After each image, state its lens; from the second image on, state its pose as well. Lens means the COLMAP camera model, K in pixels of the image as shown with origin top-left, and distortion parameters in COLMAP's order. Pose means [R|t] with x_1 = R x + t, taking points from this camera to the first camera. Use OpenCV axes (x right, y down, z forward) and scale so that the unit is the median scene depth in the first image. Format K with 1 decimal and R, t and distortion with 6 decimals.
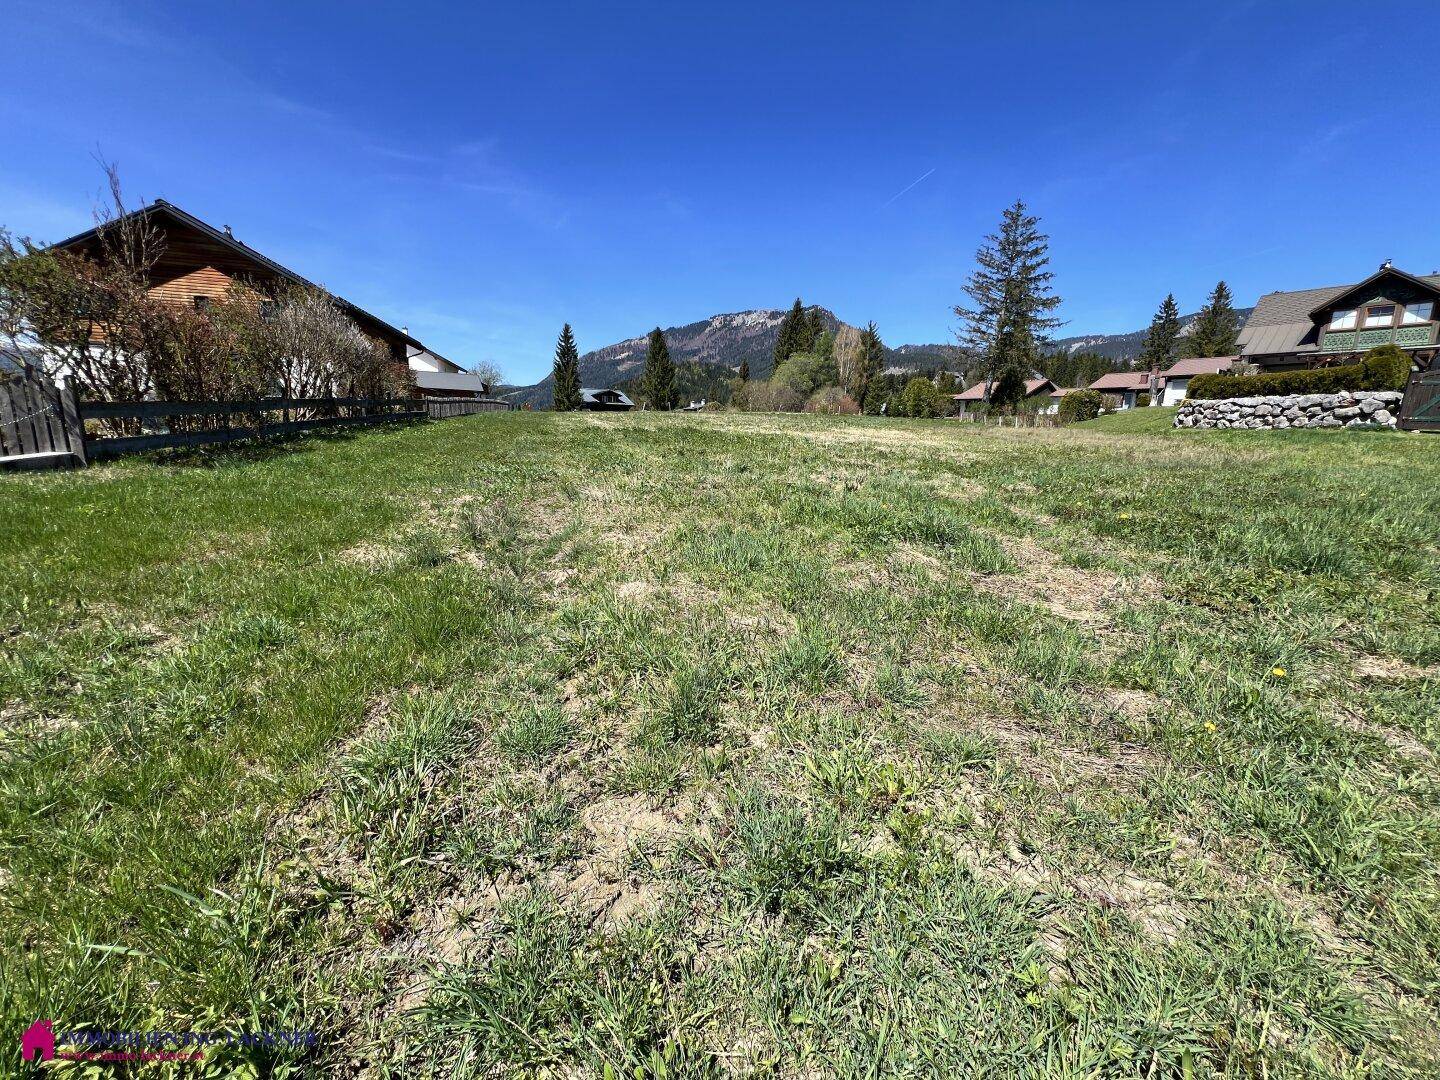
lens RADIAL K [[572.3, 0, 723.5], [0, 572.3, 543.3], [0, 0, 1]] dist [-0.003158, -0.000040]
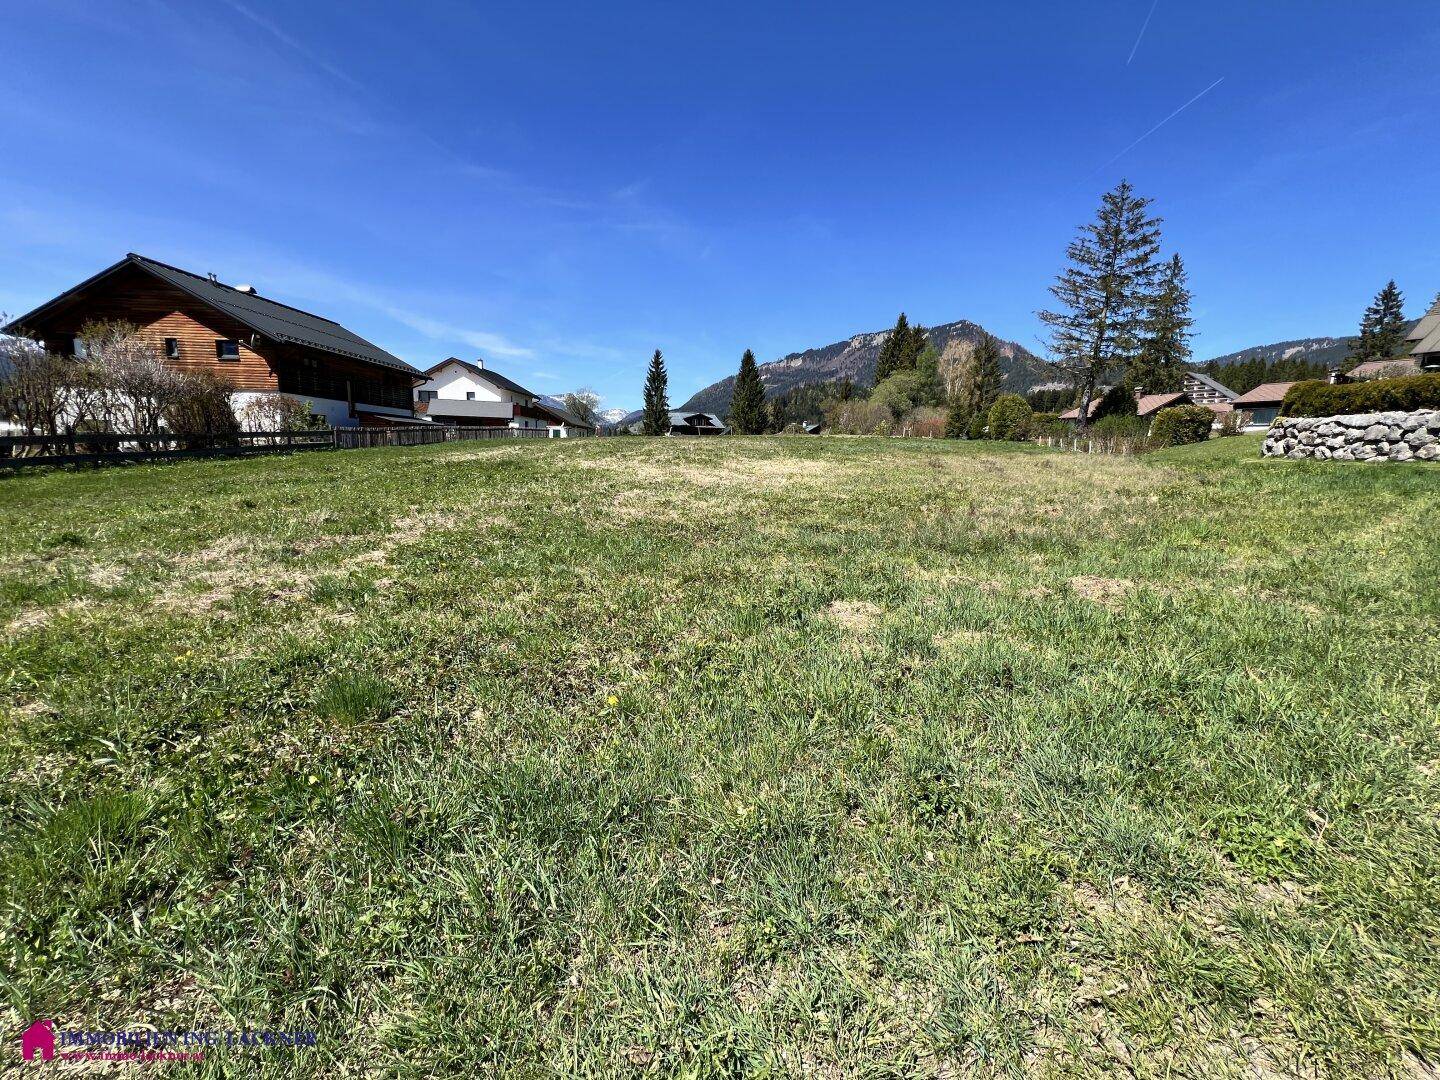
lens RADIAL K [[572.3, 0, 723.5], [0, 572.3, 543.3], [0, 0, 1]] dist [-0.003158, -0.000040]
pose [[0.973928, 0.034025, -0.224290, 0.167828], [-0.041967, 0.998646, -0.030734, -0.024266], [0.222941, 0.039346, 0.974038, 0.086408]]
